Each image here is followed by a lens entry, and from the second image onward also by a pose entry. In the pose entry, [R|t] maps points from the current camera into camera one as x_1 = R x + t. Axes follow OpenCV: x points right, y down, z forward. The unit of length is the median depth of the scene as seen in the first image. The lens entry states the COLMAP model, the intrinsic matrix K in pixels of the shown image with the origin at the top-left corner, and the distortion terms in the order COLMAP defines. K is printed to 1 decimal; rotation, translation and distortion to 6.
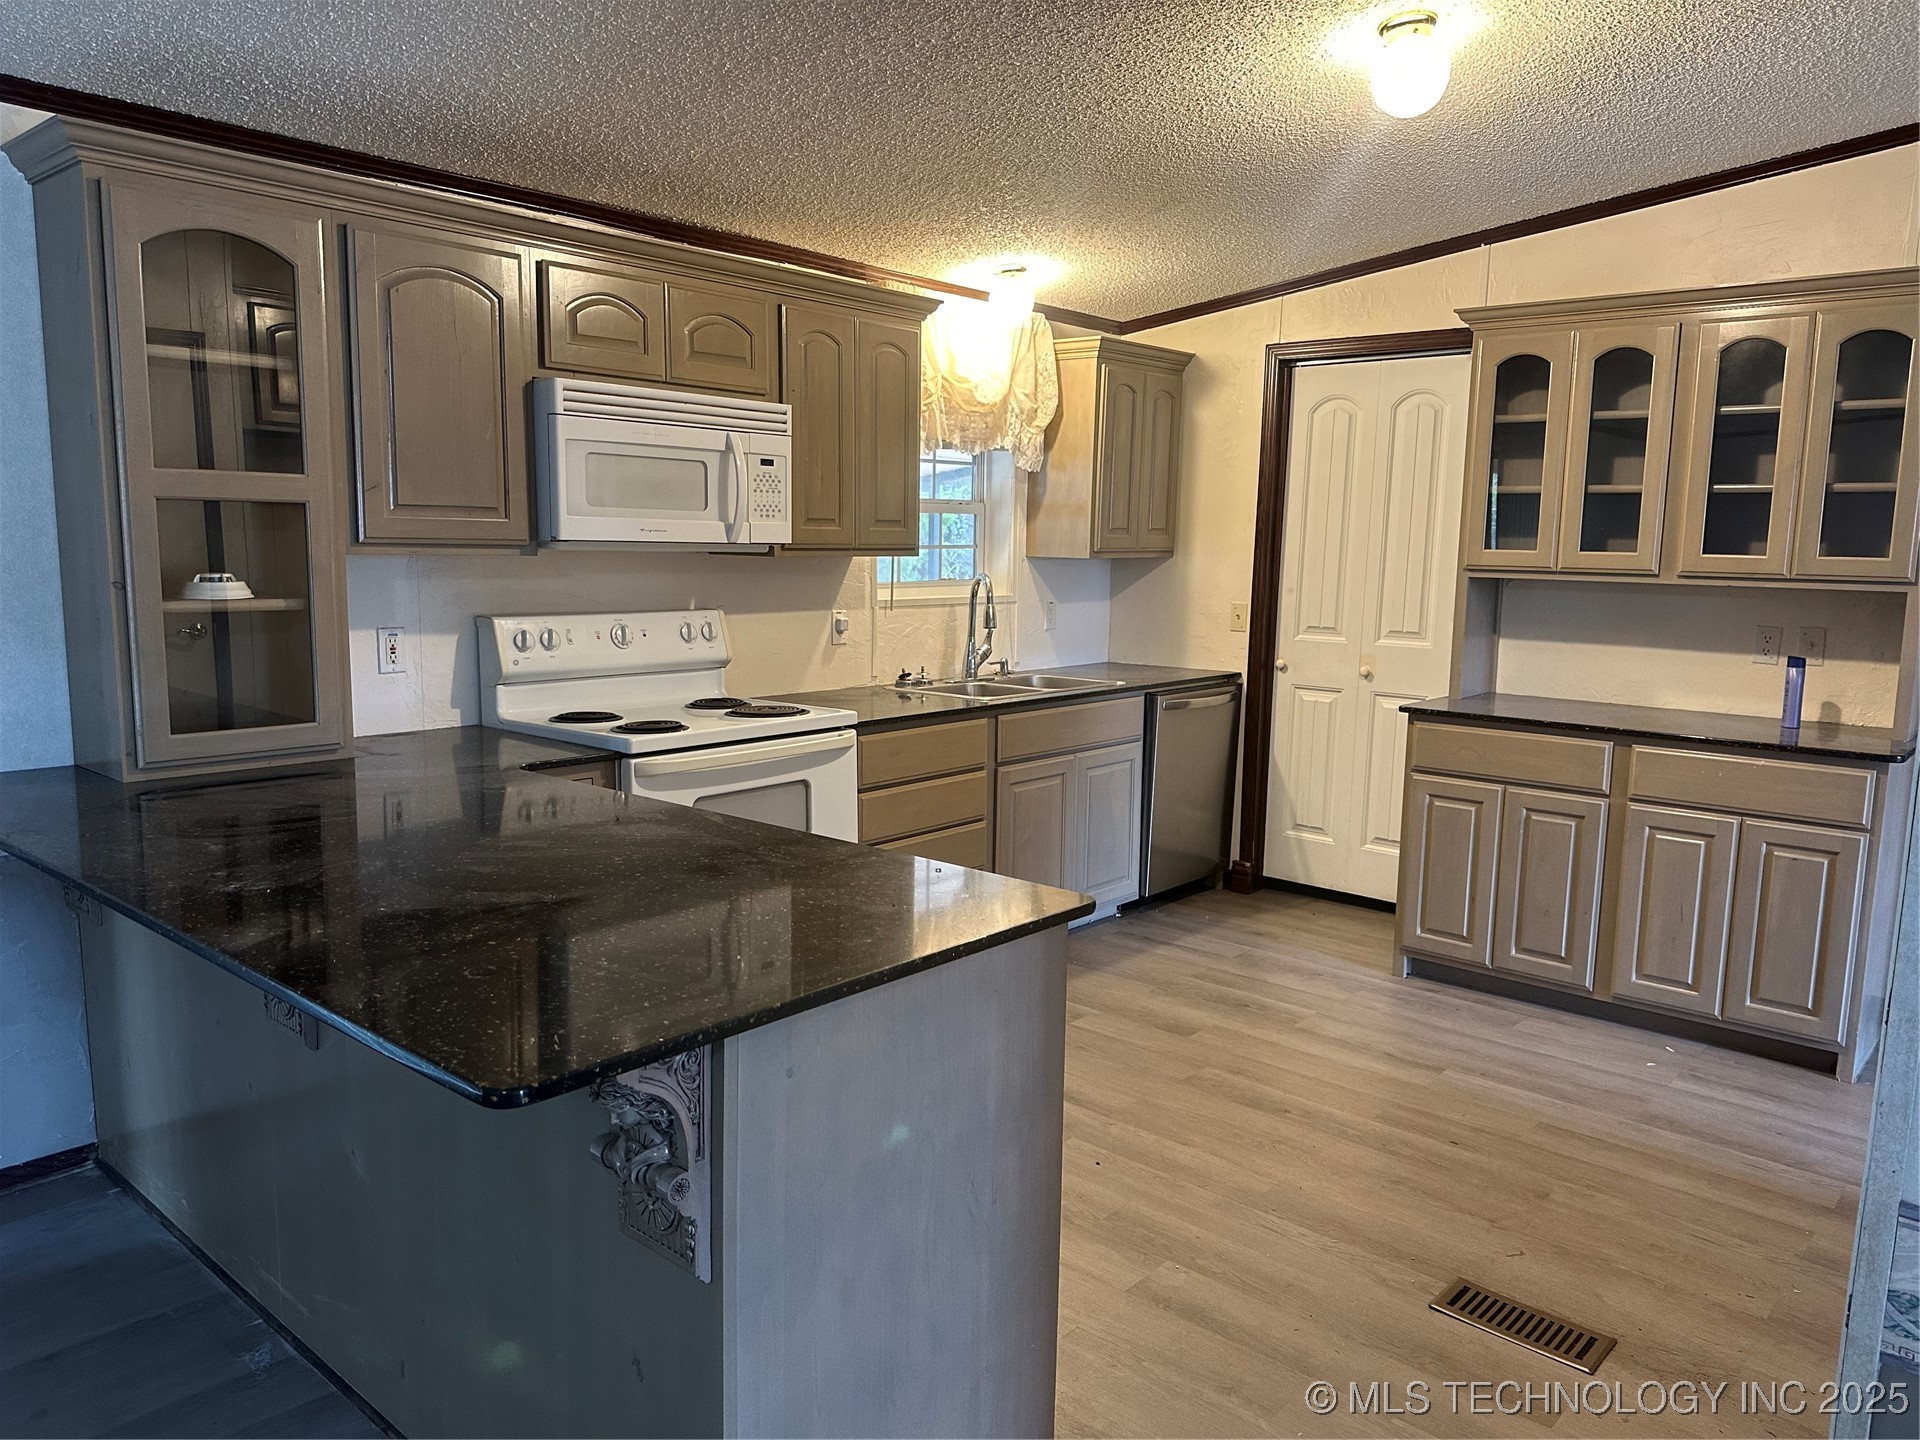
lens RADIAL K [[1347.0, 0, 972.1], [0, 1347.0, 714.3], [0, 0, 1]] dist [0.155737, -0.251519]
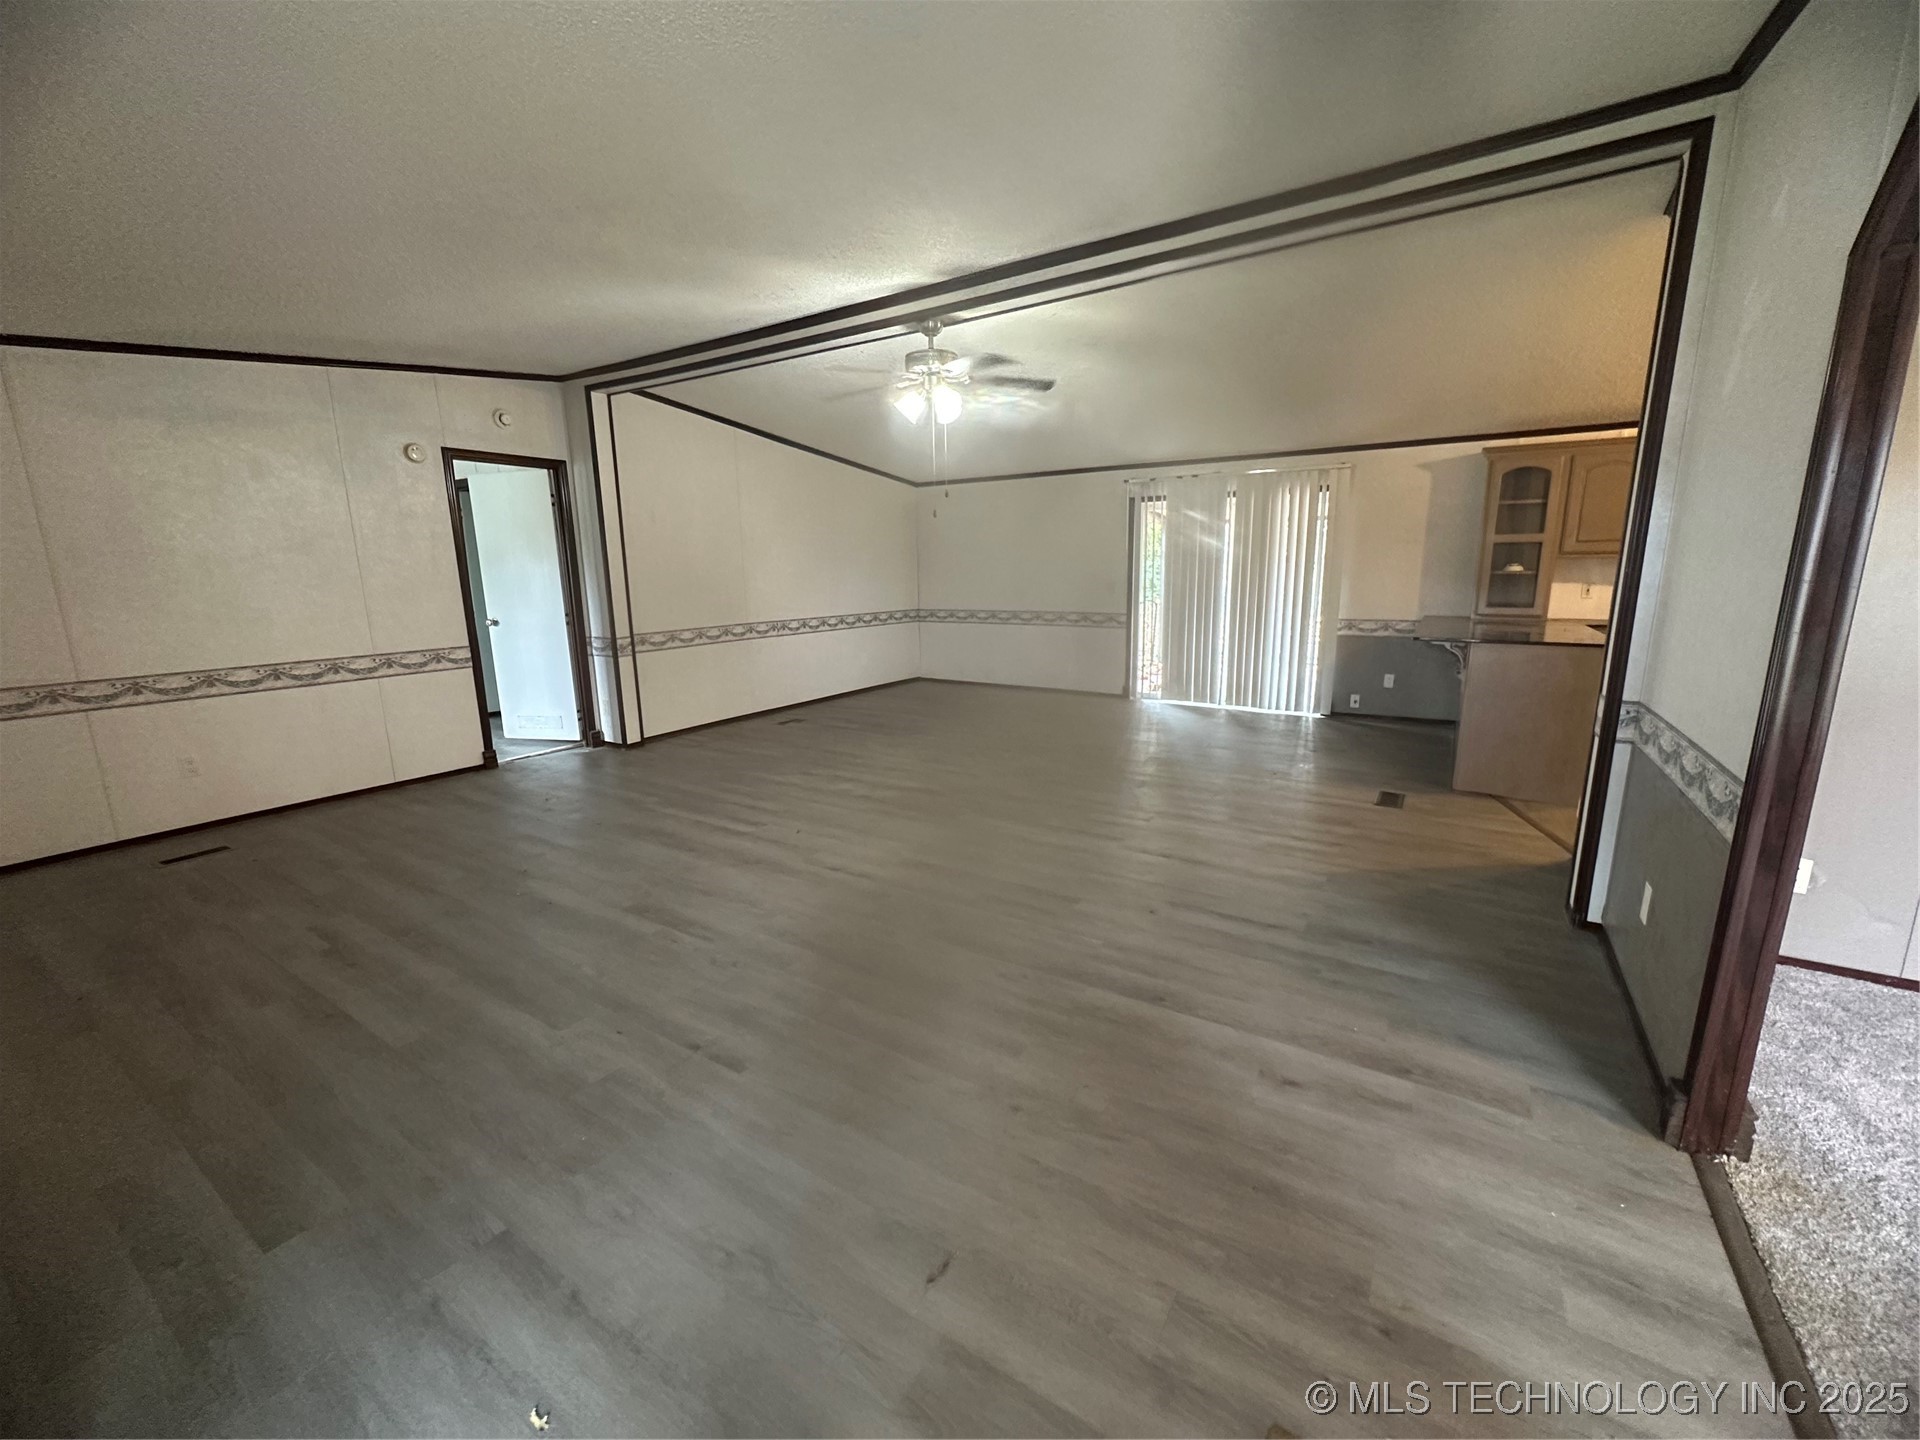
lens RADIAL K [[768.0, 0, 982.9], [0, 768.0, 715.8], [0, 0, 1]] dist [-0.012643, 0.000253]
pose [[0.169009, 0.167724, -0.971239, 0.735073], [-0.116197, 0.981933, 0.149351, 0.091225], [0.978741, 0.087613, 0.185444, -0.411983]]
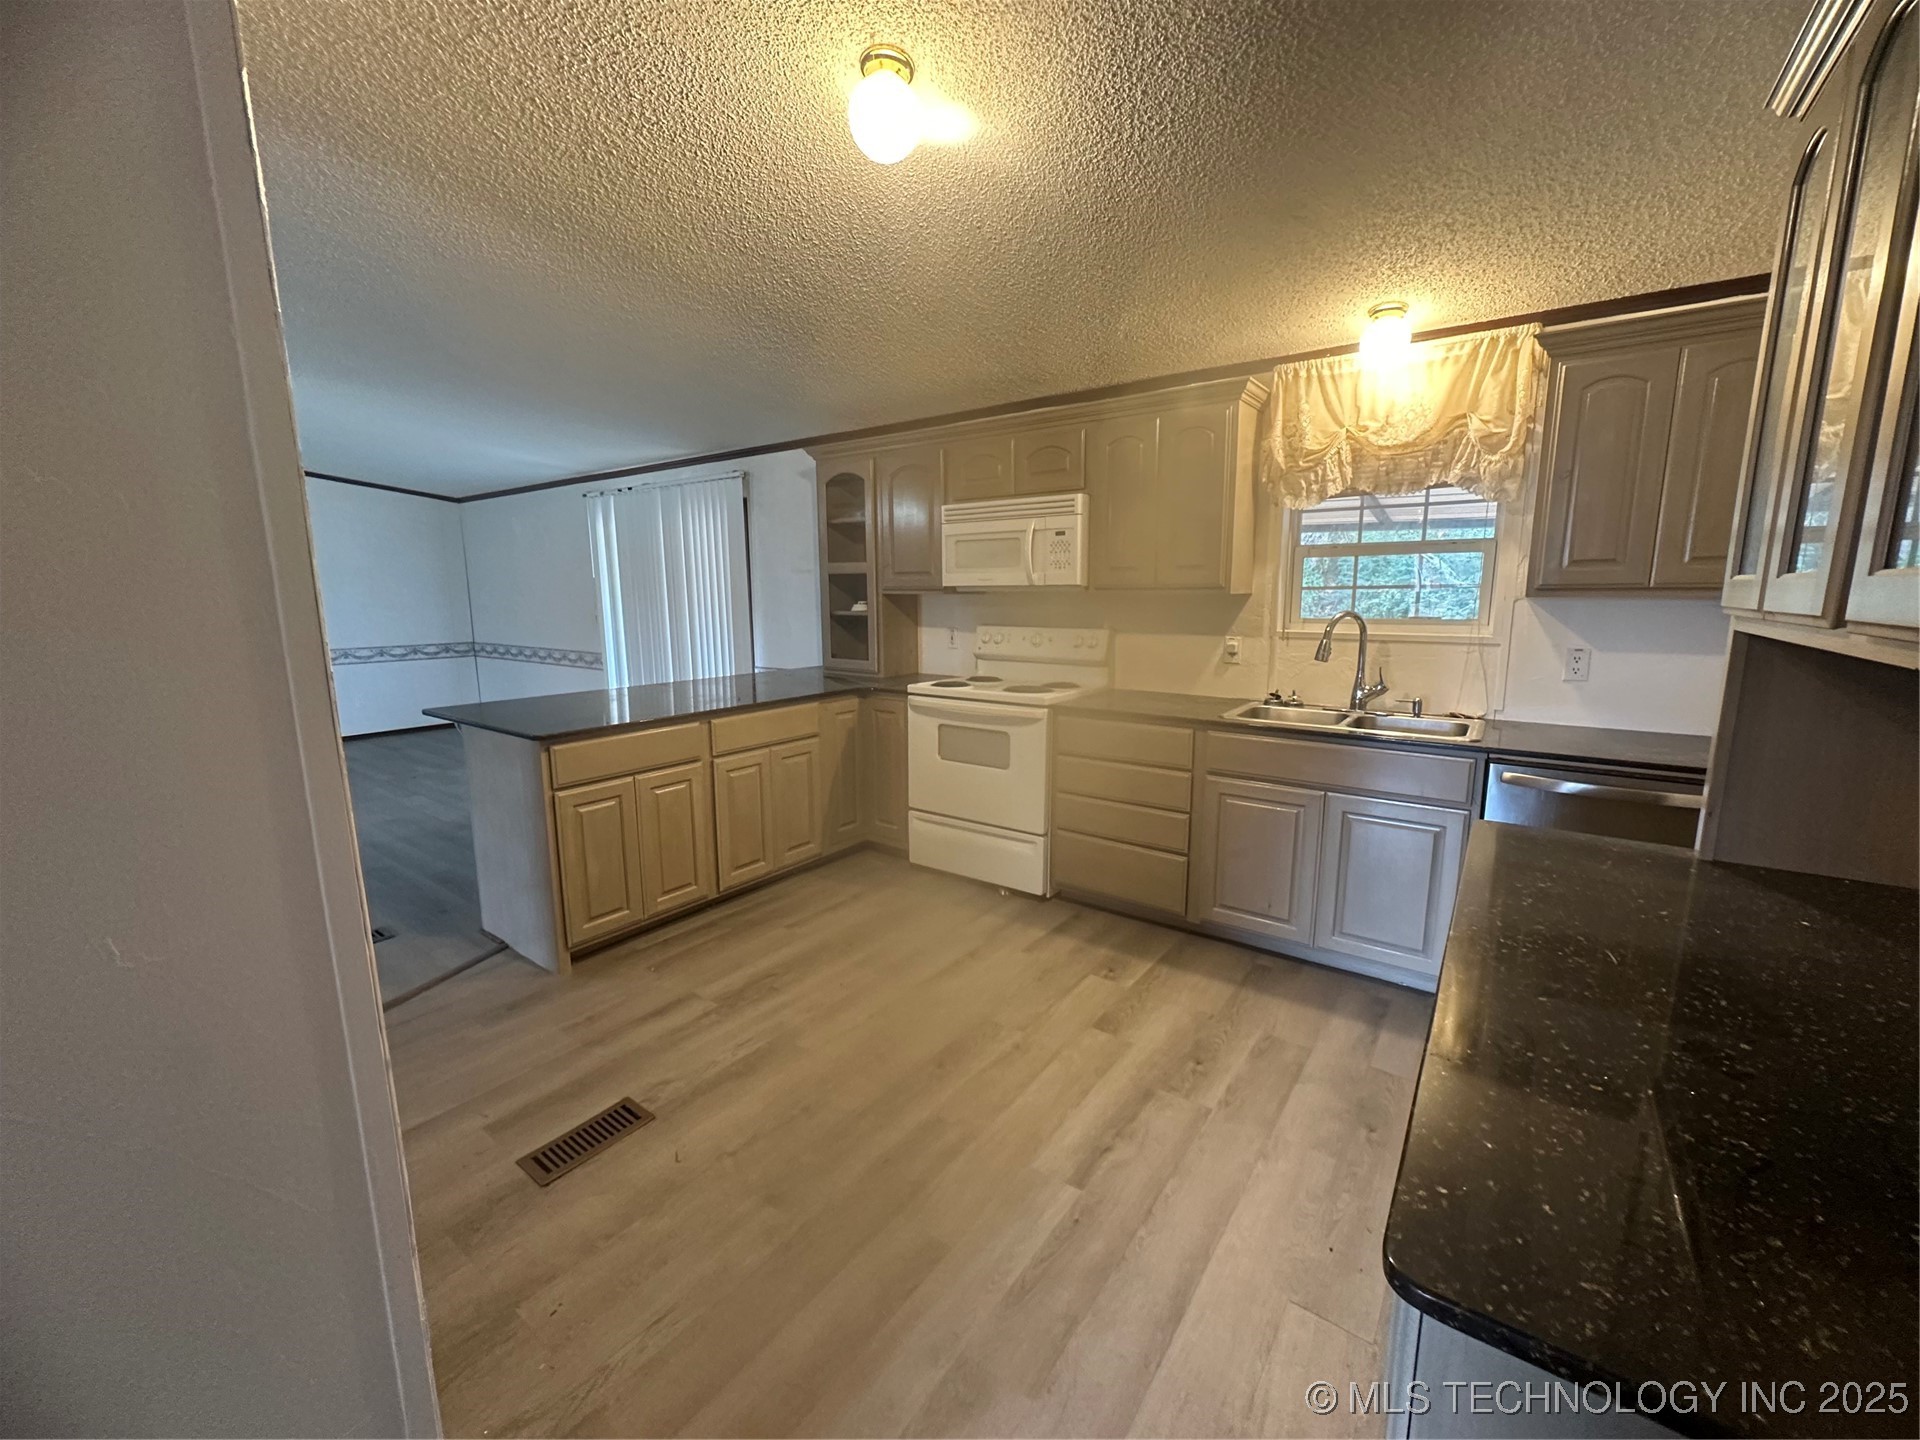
lens RADIAL K [[766.2, 0, 961.5], [0, 766.2, 718.7], [0, 0, 1]] dist [-0.003130, 0.000901]
pose [[0.088415, 0.149959, -0.984731, 0.589710], [-0.125855, 0.982361, 0.138298, -0.066680], [0.988101, 0.111706, 0.105728, 0.651348]]
